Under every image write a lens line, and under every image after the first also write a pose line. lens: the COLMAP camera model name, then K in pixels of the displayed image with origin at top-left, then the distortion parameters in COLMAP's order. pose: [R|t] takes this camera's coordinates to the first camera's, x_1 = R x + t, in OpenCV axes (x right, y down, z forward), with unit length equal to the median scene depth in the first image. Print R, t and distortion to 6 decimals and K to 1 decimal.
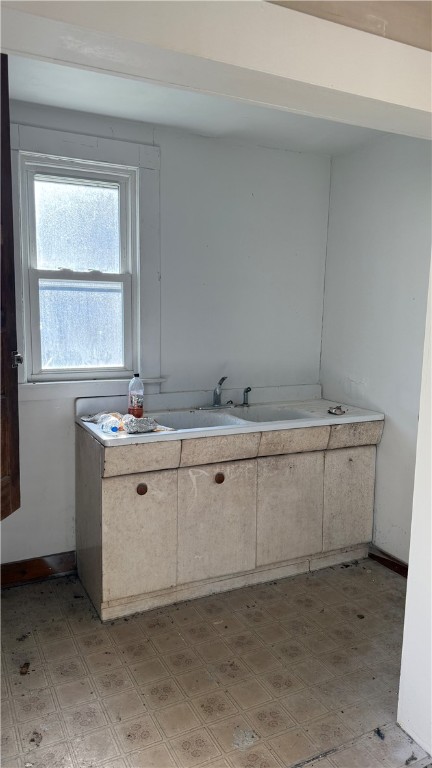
lens RADIAL K [[546.2, 0, 216.9], [0, 546.2, 383.4], [0, 0, 1]] dist [0.040017, -0.050962]
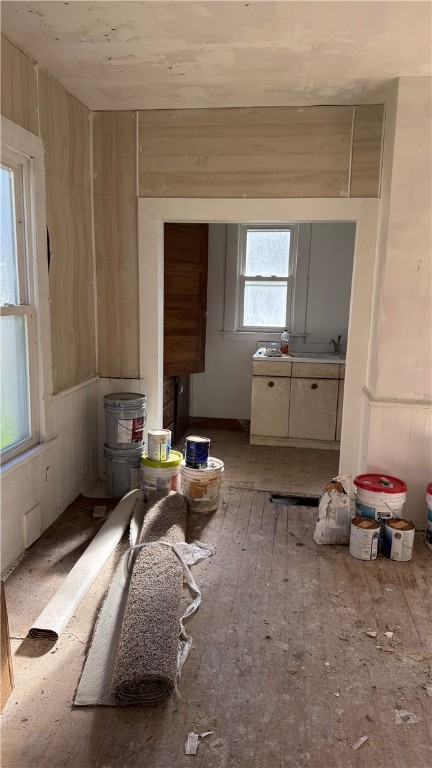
lens RADIAL K [[546.2, 0, 213.8], [0, 546.2, 384.9], [0, 0, 1]] dist [0.040017, -0.050962]
pose [[0.821678, 0.104489, -0.560292, 0.761747], [-0.085571, 0.994525, 0.059979, 0.082690], [0.563492, -0.001339, 0.826120, -0.746277]]
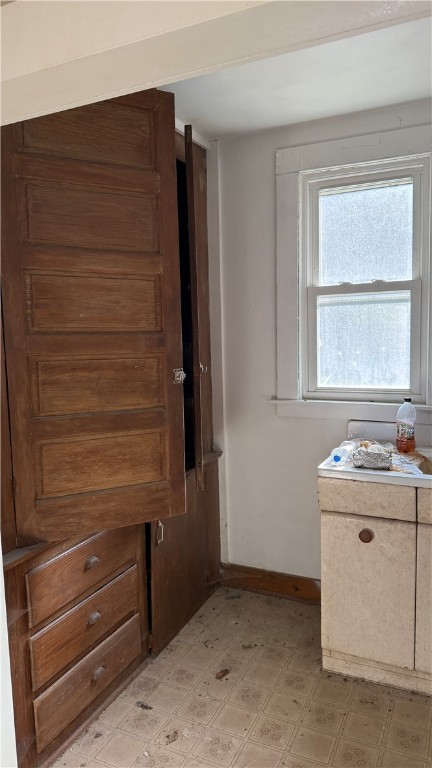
lens RADIAL K [[546.2, 0, 197.6], [0, 546.2, 375.6], [0, 0, 1]] dist [0.040017, -0.050962]
pose [[0.601769, 0.042042, -0.797563, 0.339966], [-0.064367, 0.997918, 0.004038, -0.036940], [0.796072, 0.048907, 0.603222, 0.242111]]
